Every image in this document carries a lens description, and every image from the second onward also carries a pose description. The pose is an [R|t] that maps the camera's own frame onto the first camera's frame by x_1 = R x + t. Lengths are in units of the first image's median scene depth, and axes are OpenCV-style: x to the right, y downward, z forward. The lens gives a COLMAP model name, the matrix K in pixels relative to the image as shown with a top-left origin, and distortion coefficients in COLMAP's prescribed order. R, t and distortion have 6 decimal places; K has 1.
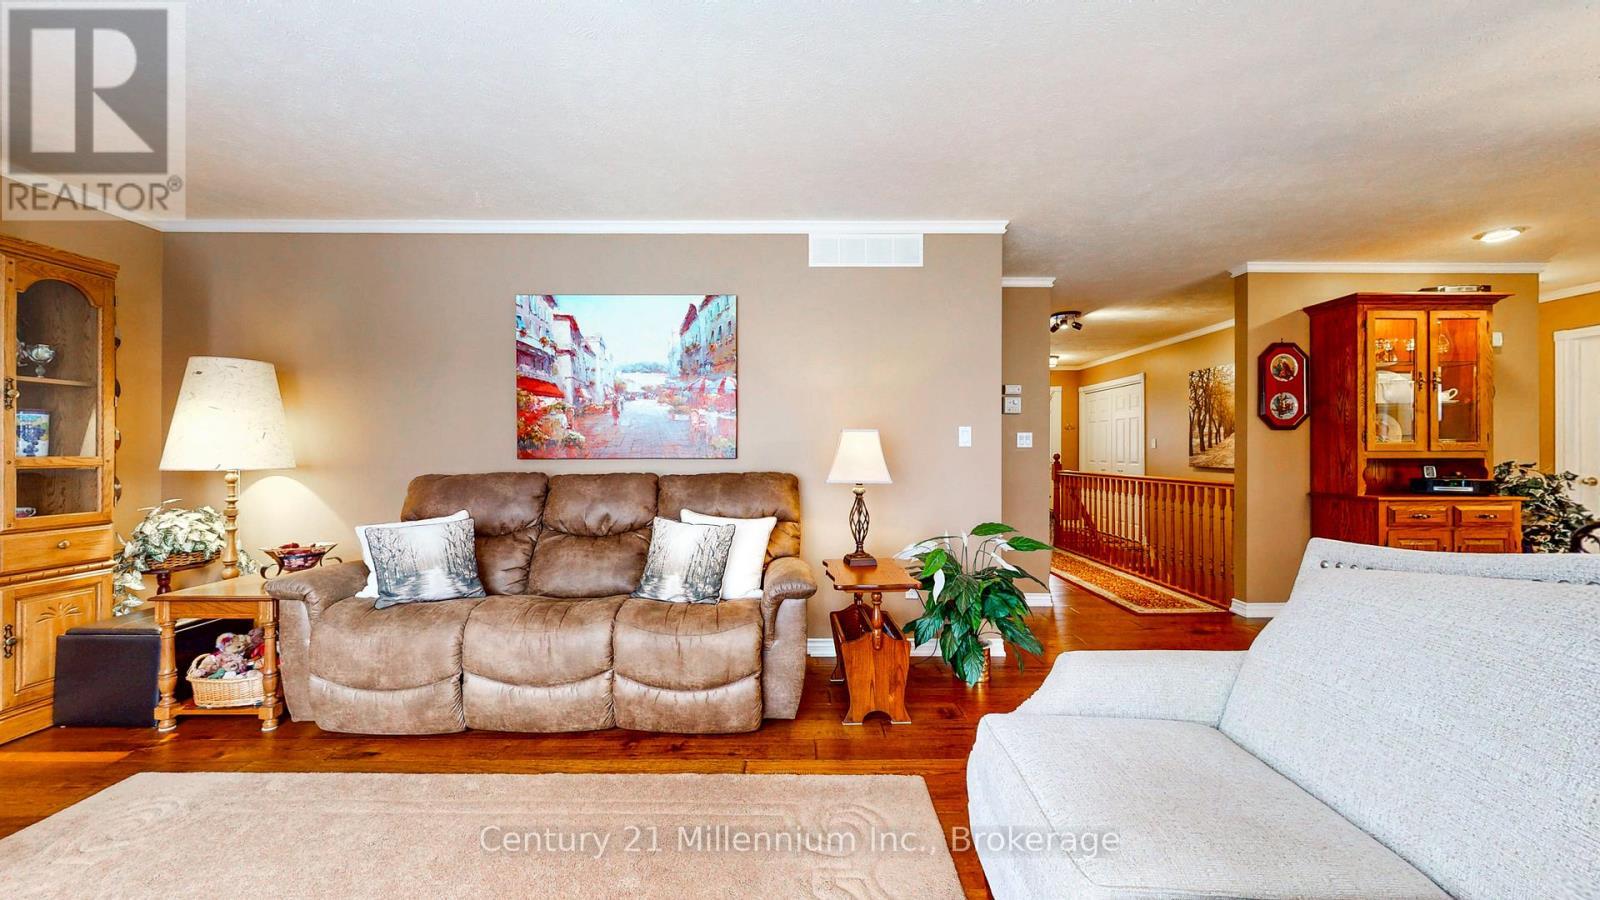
lens RADIAL K [[591.7, 0, 800.6], [0, 591.7, 449.9], [0, 0, 1]] dist [-0.000563, 0.000209]
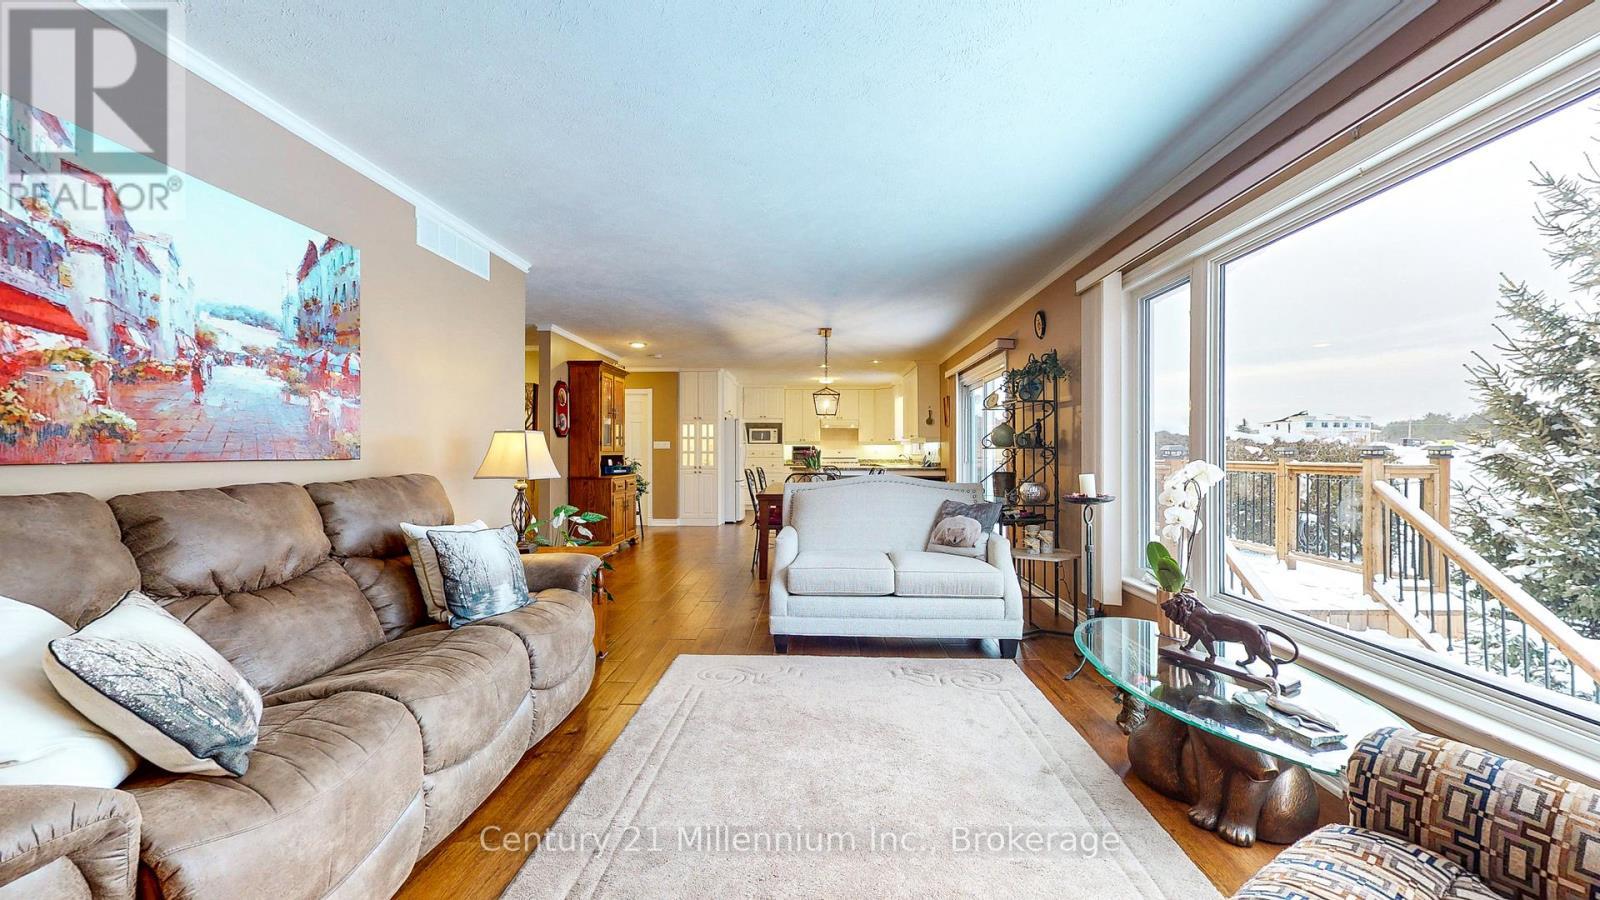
lens RADIAL K [[591.7, 0, 801.9], [0, 591.7, 452.5], [0, 0, 1]] dist [-0.000563, 0.000209]
pose [[0.029851, -0.000224, 0.999554, -0.872255], [-0.002473, 0.999997, 0.000298, 0.004036], [-0.999551, -0.002481, 0.029850, 0.393465]]
